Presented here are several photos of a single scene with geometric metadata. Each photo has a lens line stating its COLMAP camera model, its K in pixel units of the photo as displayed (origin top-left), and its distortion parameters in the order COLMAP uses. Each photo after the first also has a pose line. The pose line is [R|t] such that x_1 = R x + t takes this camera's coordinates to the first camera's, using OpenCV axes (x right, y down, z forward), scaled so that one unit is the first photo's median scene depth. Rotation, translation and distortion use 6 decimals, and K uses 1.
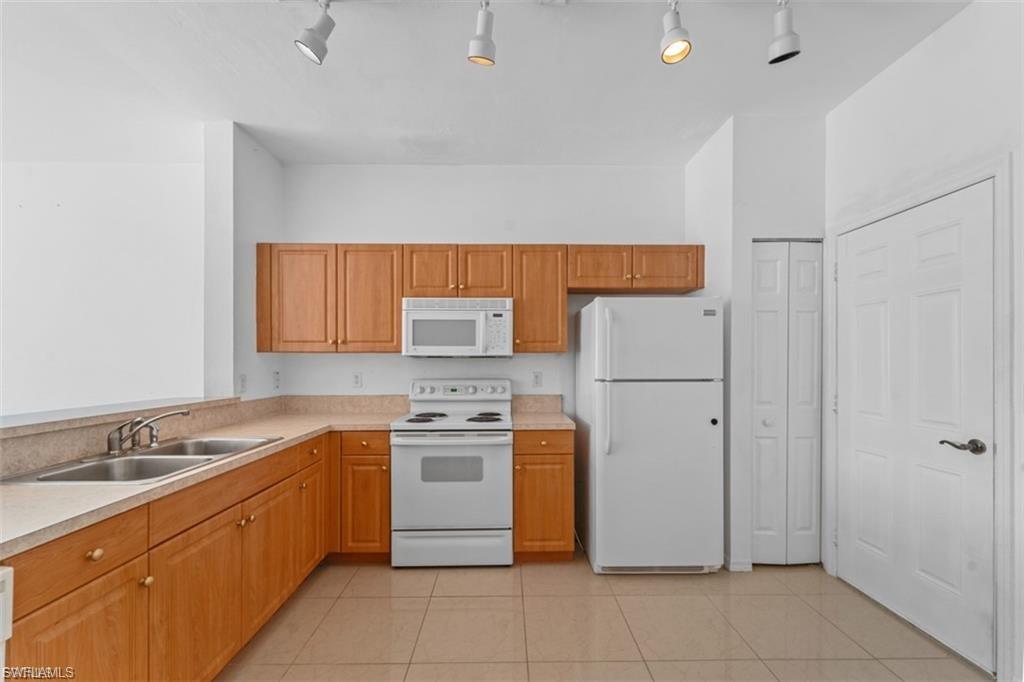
lens RADIAL K [[419.8, 0, 512.3], [0, 419.8, 362.2], [0, 0, 1]] dist [-0.000106, 0.000030]
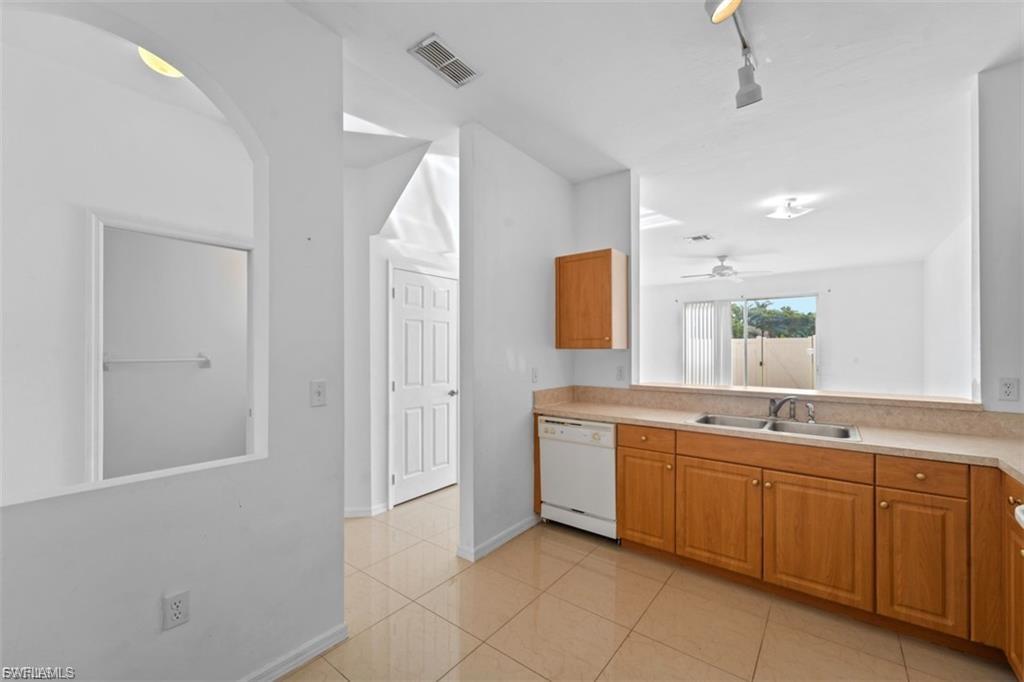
lens RADIAL K [[407.7, 0, 509.3], [0, 407.7, 348.0], [0, 0, 1]] dist [0.000530, 0.000004]
pose [[-0.631753, -0.002358, -0.775166, 0.504155], [0.000192, 0.999995, -0.003199, -0.022420], [0.775170, -0.002170, -0.631749, 0.717121]]
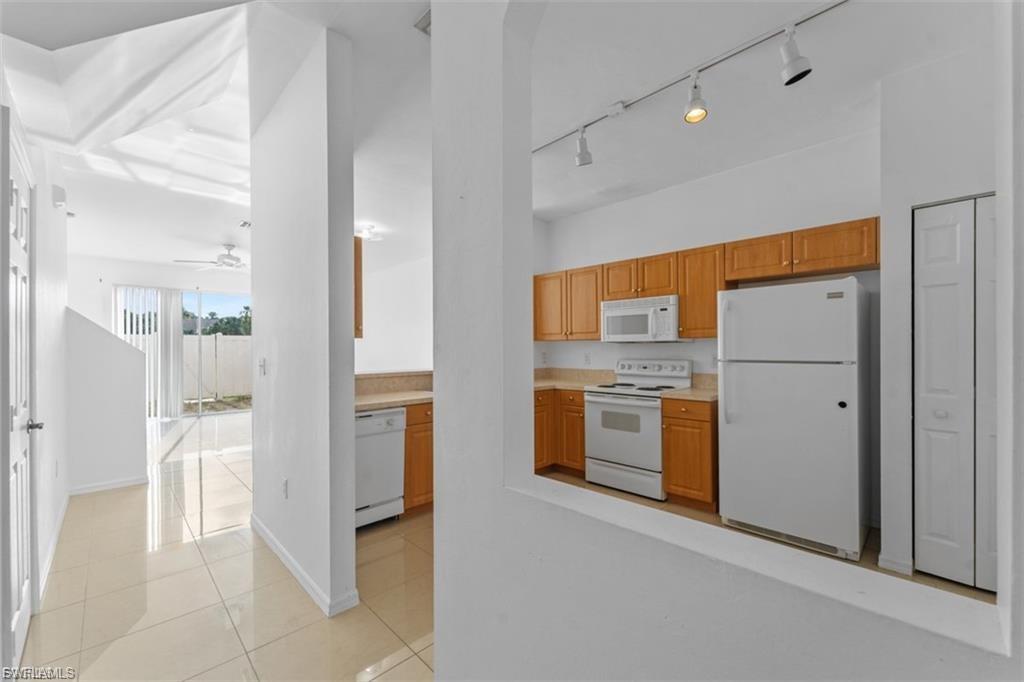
lens RADIAL K [[407.7, 0, 509.3], [0, 407.7, 348.0], [0, 0, 1]] dist [0.000530, 0.000004]
pose [[0.689141, -0.003107, -0.724621, 0.541157], [0.004232, 0.999991, -0.000263, 0.004438], [0.724615, -0.002885, 0.689148, -0.200799]]
